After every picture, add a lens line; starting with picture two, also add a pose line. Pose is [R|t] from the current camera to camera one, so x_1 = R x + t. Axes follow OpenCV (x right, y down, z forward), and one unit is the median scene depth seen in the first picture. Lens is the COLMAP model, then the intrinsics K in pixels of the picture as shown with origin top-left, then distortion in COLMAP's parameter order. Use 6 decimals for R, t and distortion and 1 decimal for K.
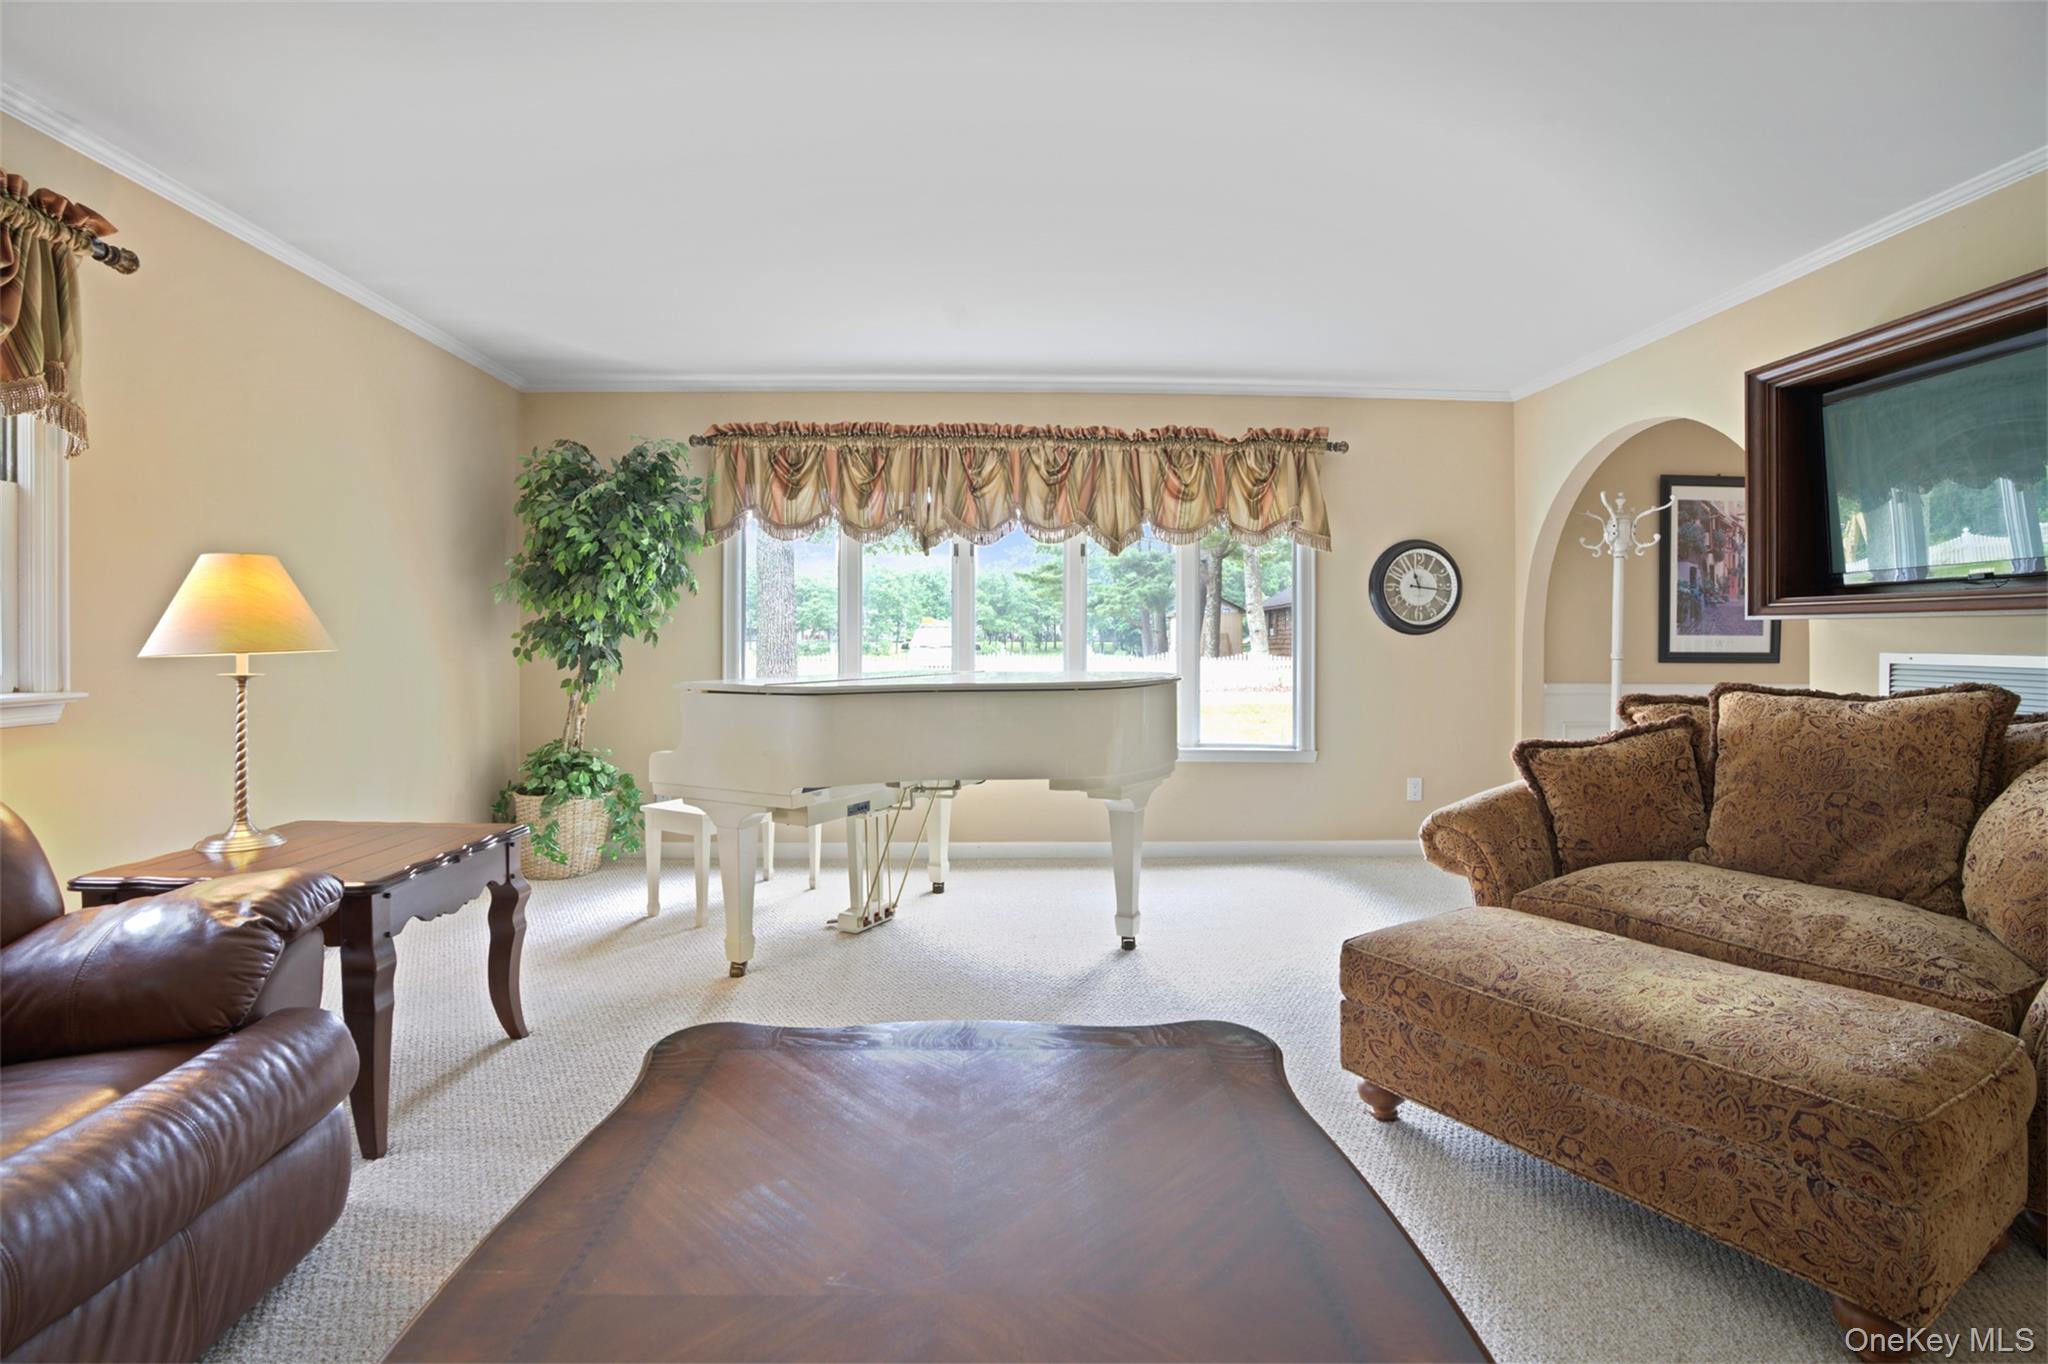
lens RADIAL K [[947.3, 0, 1022.5], [0, 947.3, 650.1], [0, 0, 1]] dist [-0.089064, 0.031294]
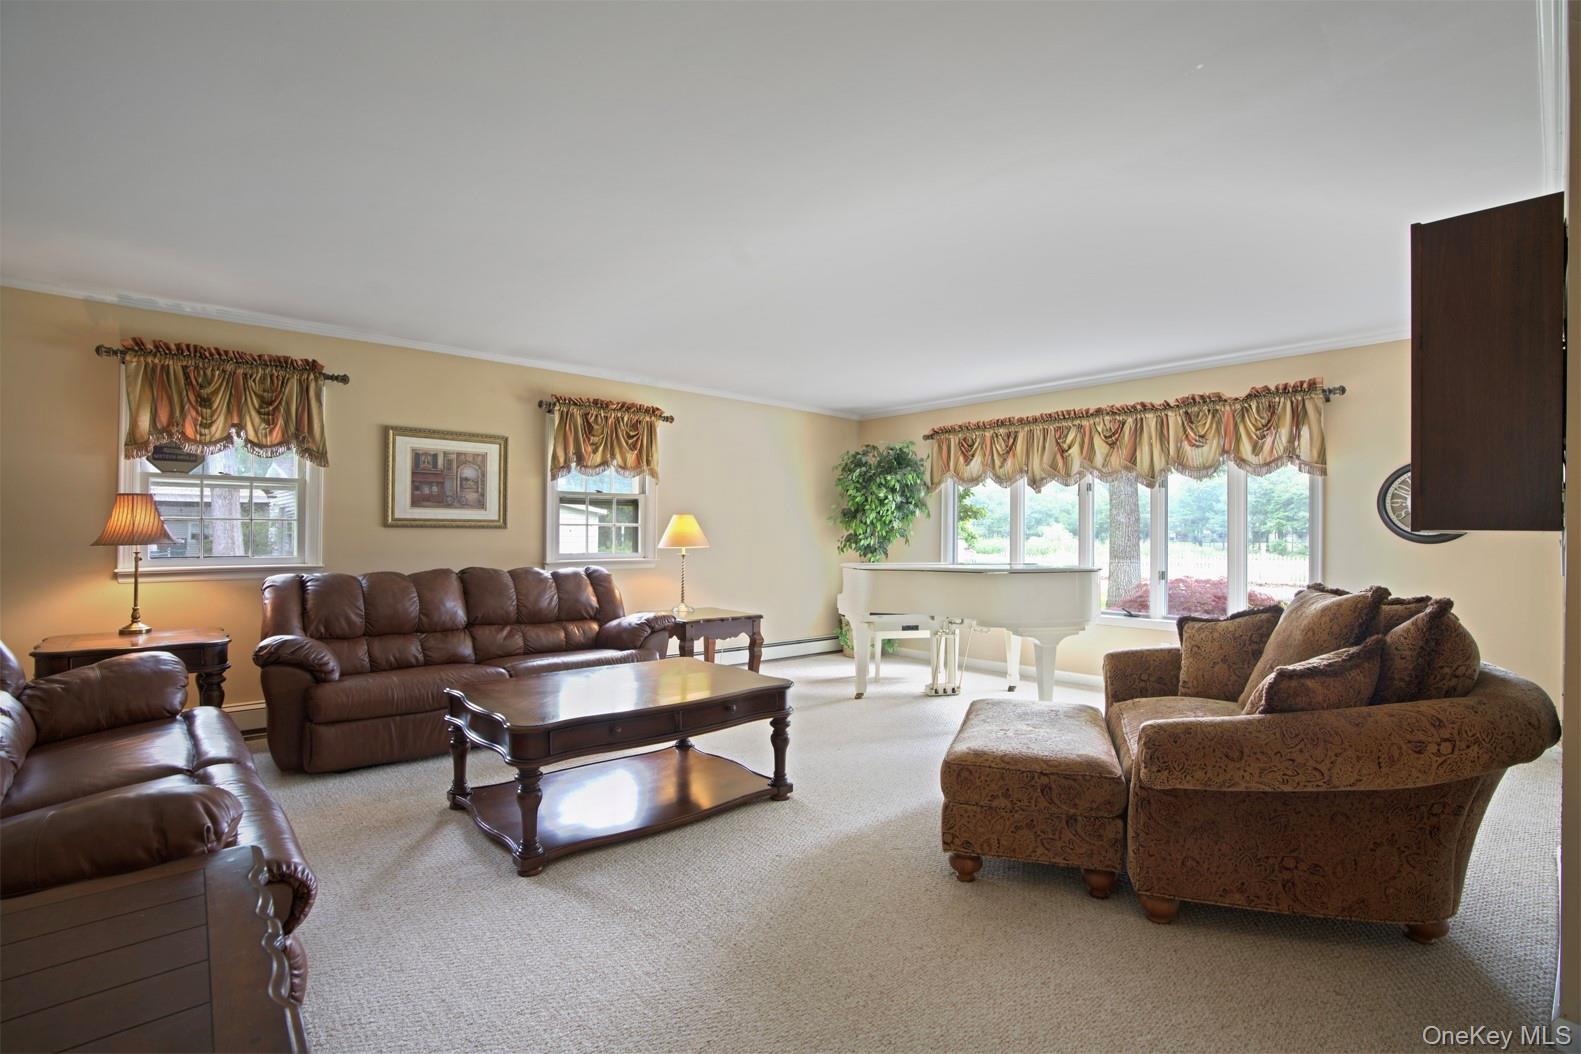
lens RADIAL K [[729.5, 0, 789.6], [0, 729.5, 530.8], [0, 0, 1]] dist [-0.071417, 0.029428]
pose [[0.638006, -0.004465, -0.770019, 0.601709], [-0.014841, 0.999726, -0.018093, -0.005995], [0.769889, 0.022971, 0.637765, -0.141256]]
